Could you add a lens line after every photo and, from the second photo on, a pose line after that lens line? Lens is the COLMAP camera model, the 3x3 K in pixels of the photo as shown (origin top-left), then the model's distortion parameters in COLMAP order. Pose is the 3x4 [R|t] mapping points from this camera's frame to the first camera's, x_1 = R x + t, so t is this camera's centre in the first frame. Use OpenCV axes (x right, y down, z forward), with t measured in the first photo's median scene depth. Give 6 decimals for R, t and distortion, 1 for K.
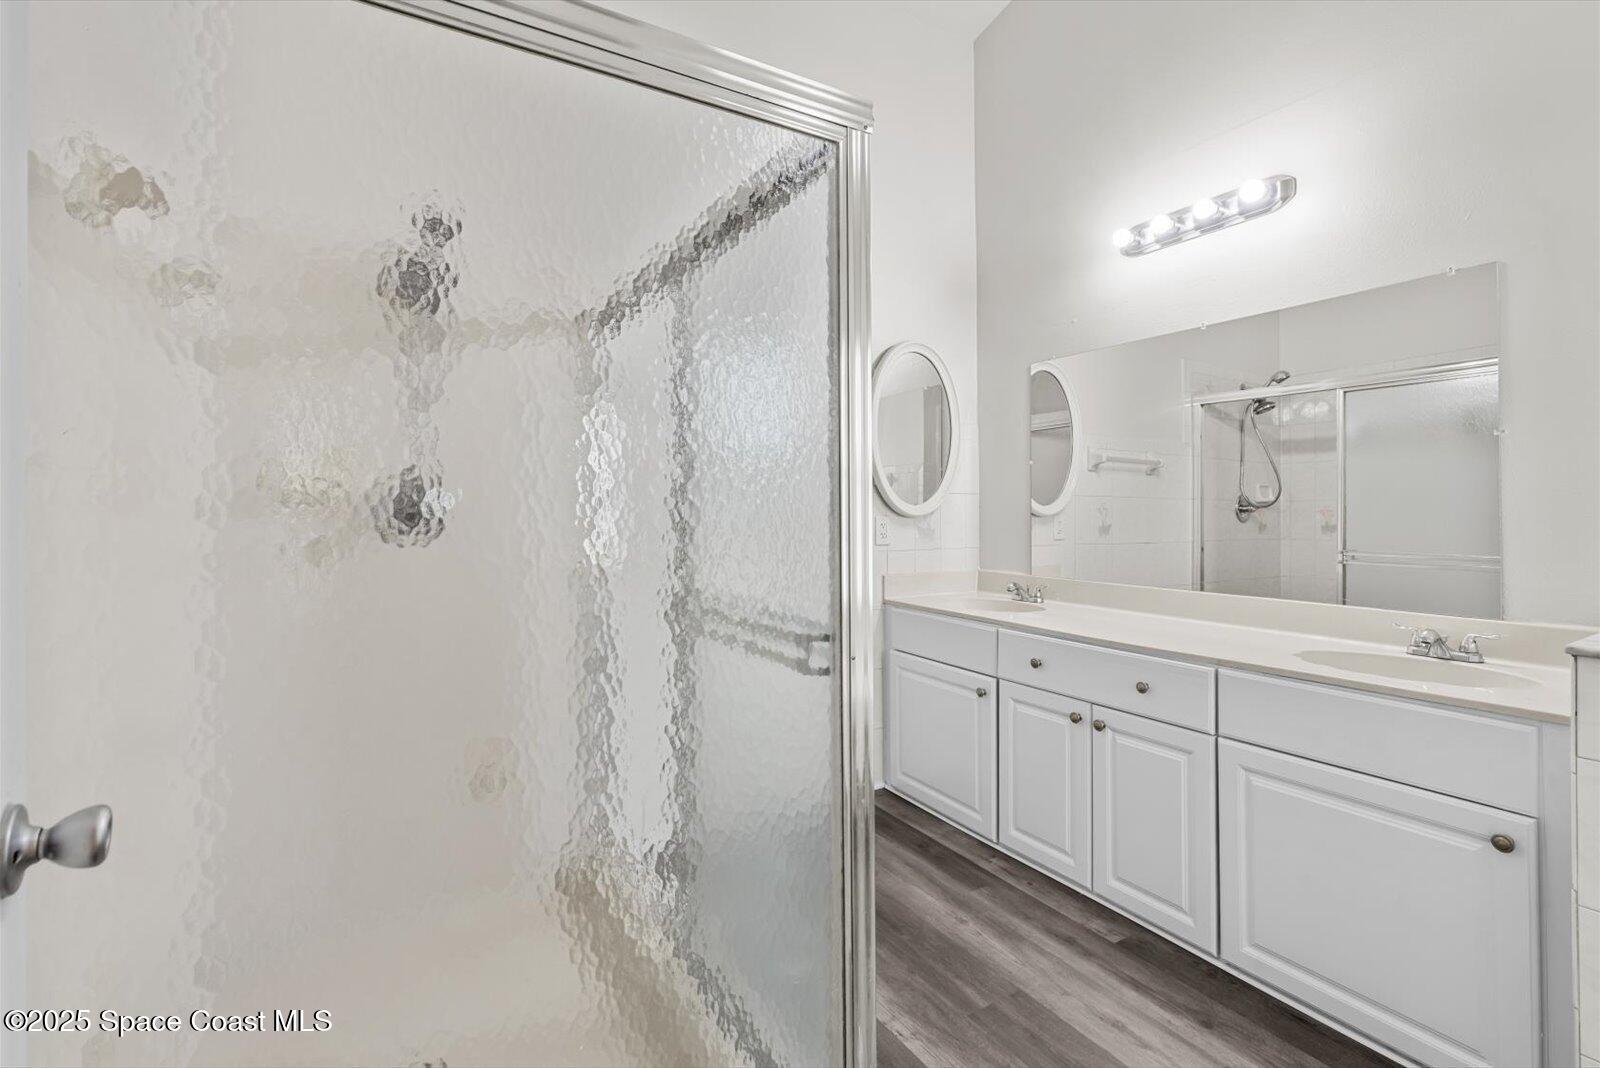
lens RADIAL K [[732.7, 0, 798.6], [0, 732.7, 498.6], [0, 0, 1]] dist [-0.002554, -0.000513]
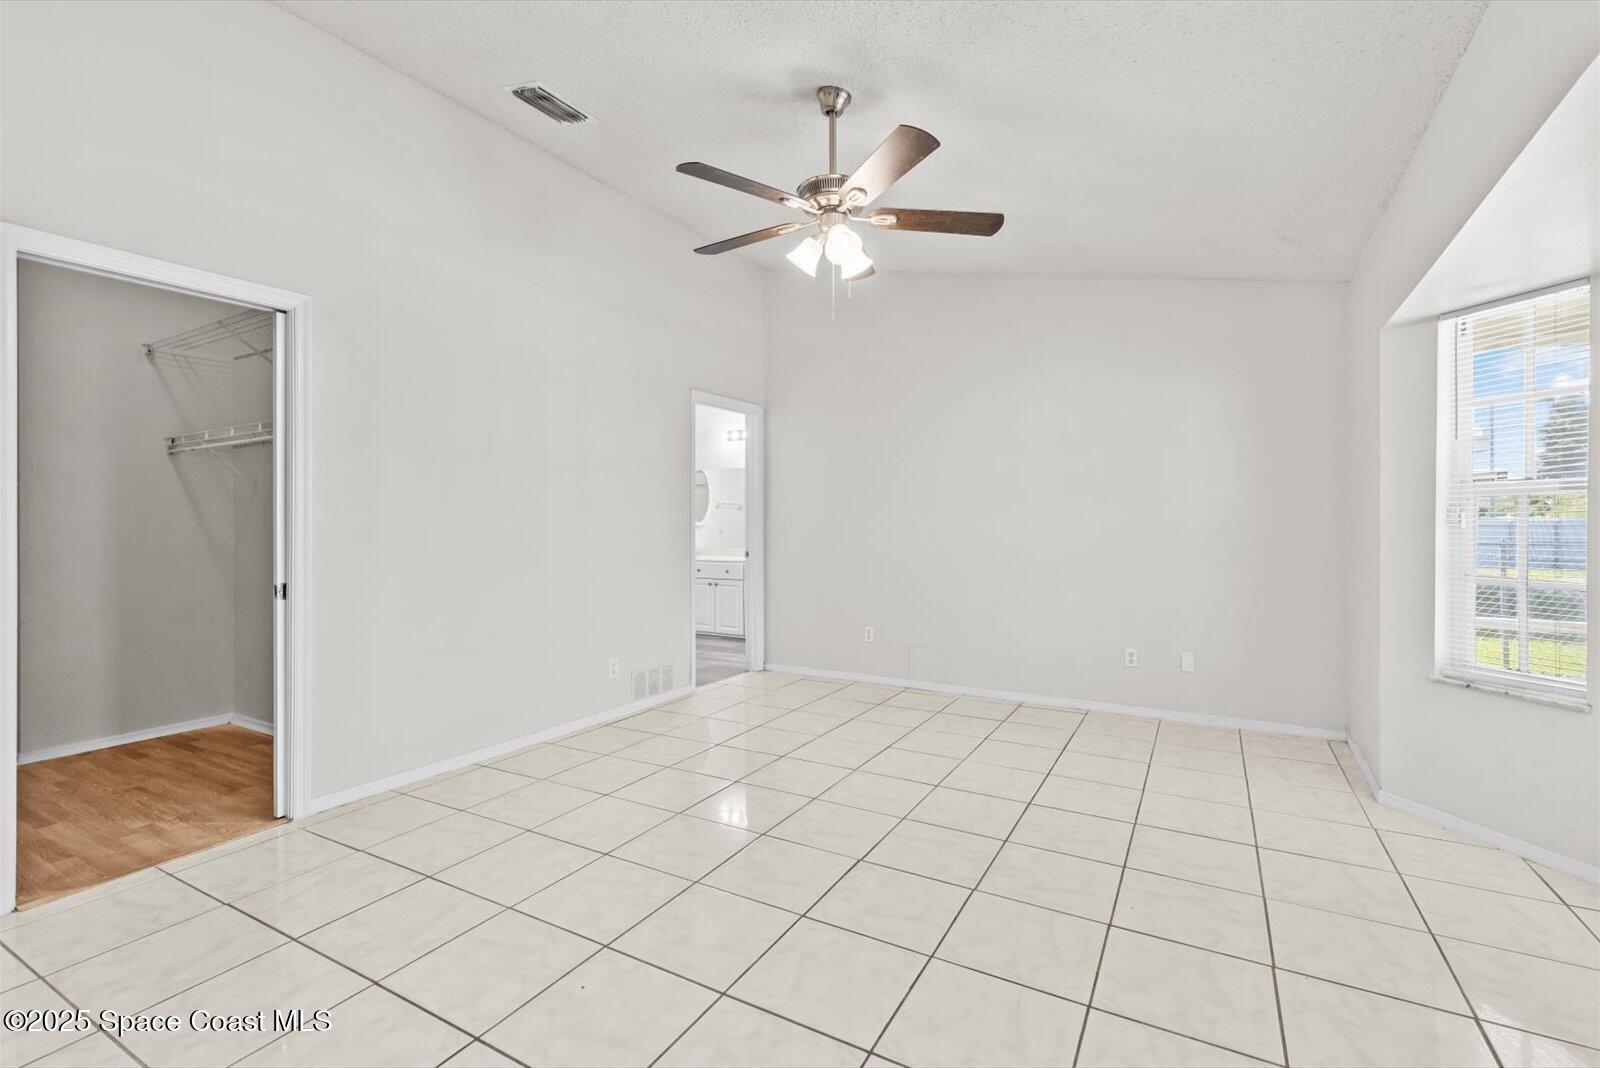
lens RADIAL K [[719.9, 0, 801.9], [0, 719.9, 518.2], [0, 0, 1]] dist [-0.000965, -0.000337]
pose [[0.882216, 0.005156, 0.470816, -0.775003], [-0.005956, 0.999982, 0.000210, -0.009564], [-0.470806, -0.002989, 0.882231, -2.030675]]
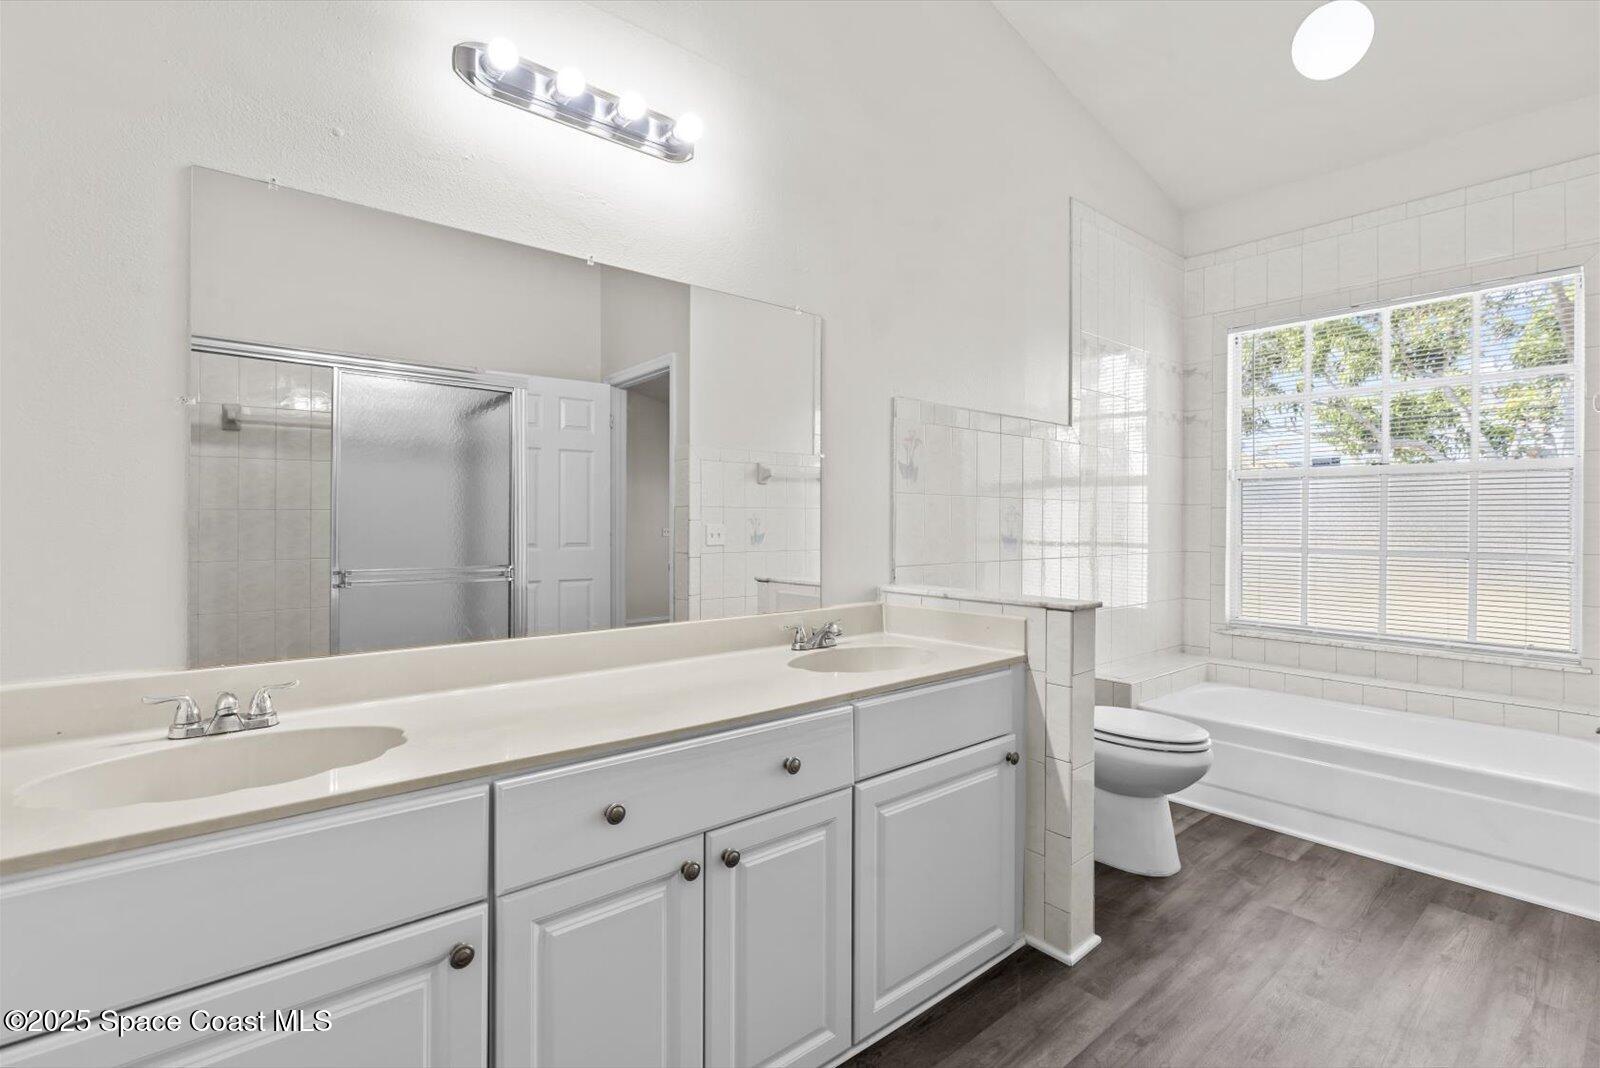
lens RADIAL K [[724.3, 0, 800.0], [0, 724.3, 534.0], [0, 0, 1]] dist [-0.000852, -0.000115]
pose [[-0.144649, -0.004992, 0.989470, -0.190531], [-0.005983, 0.999973, 0.004171, 0.027149], [-0.989465, -0.005316, -0.144675, 0.940270]]
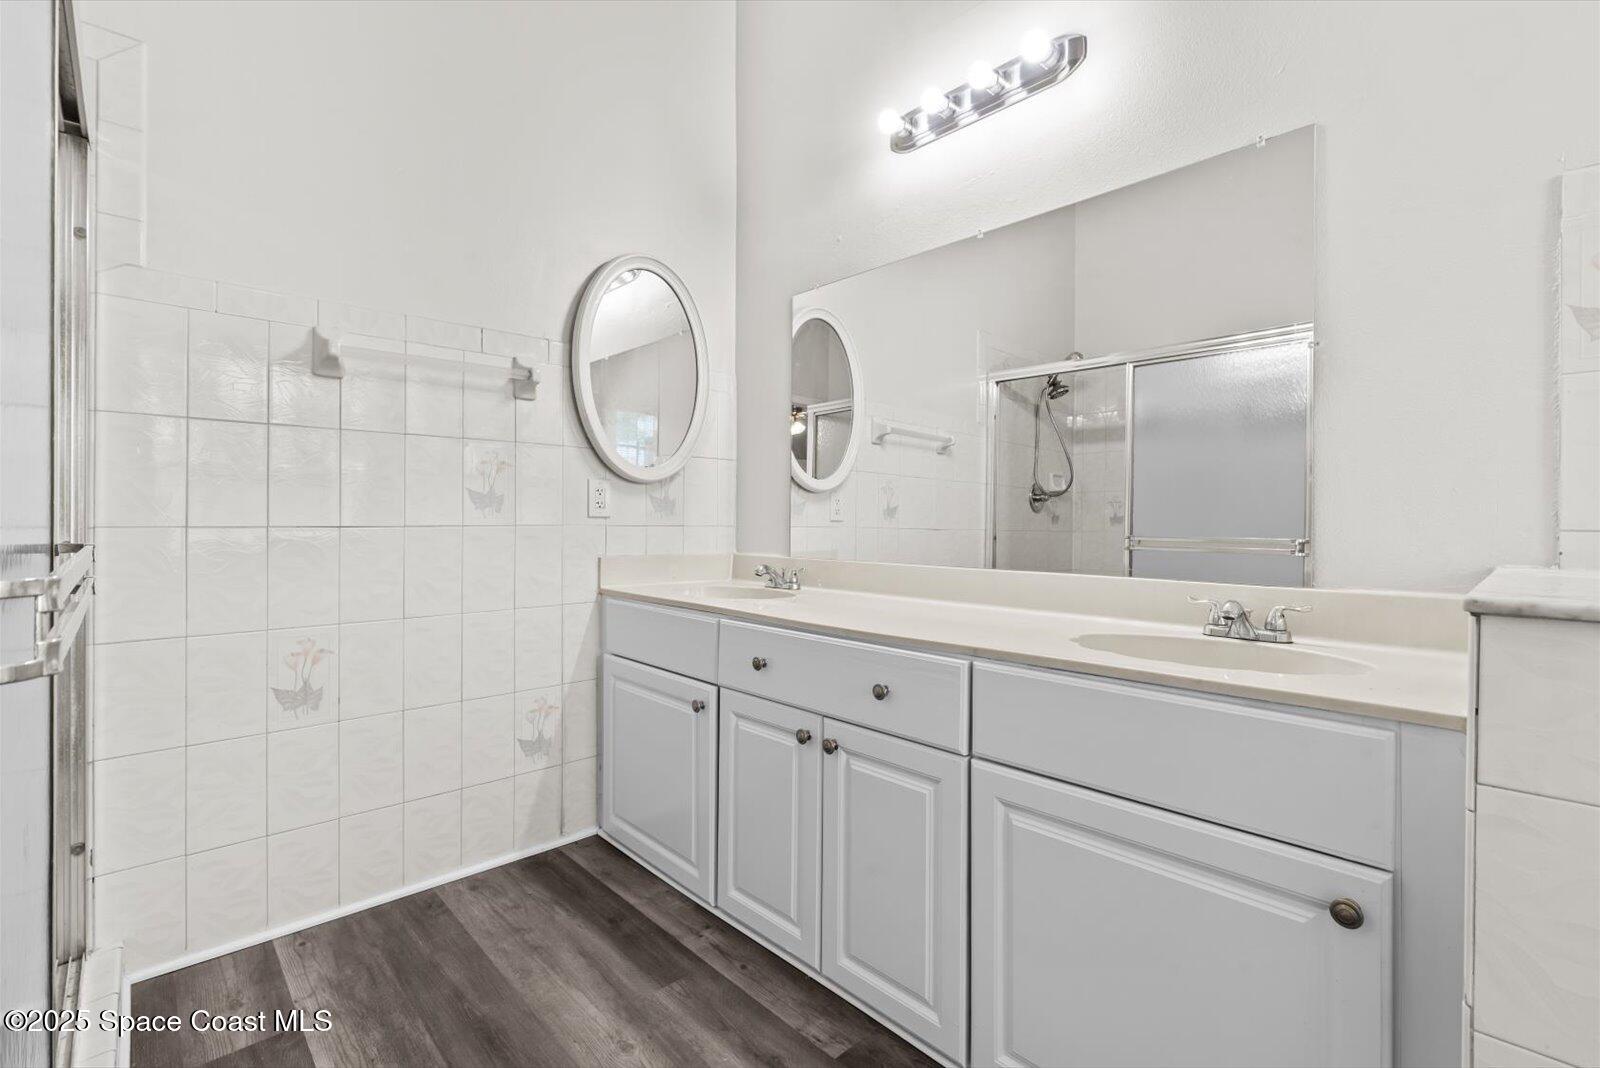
lens RADIAL K [[719.9, 0, 801.9], [0, 719.9, 518.2], [0, 0, 1]] dist [-0.000965, -0.000337]
pose [[0.977169, 0.012824, 0.212076, 0.209155], [-0.014129, 0.999889, 0.004639, 0.074476], [-0.211993, -0.007530, 0.977242, 0.285027]]
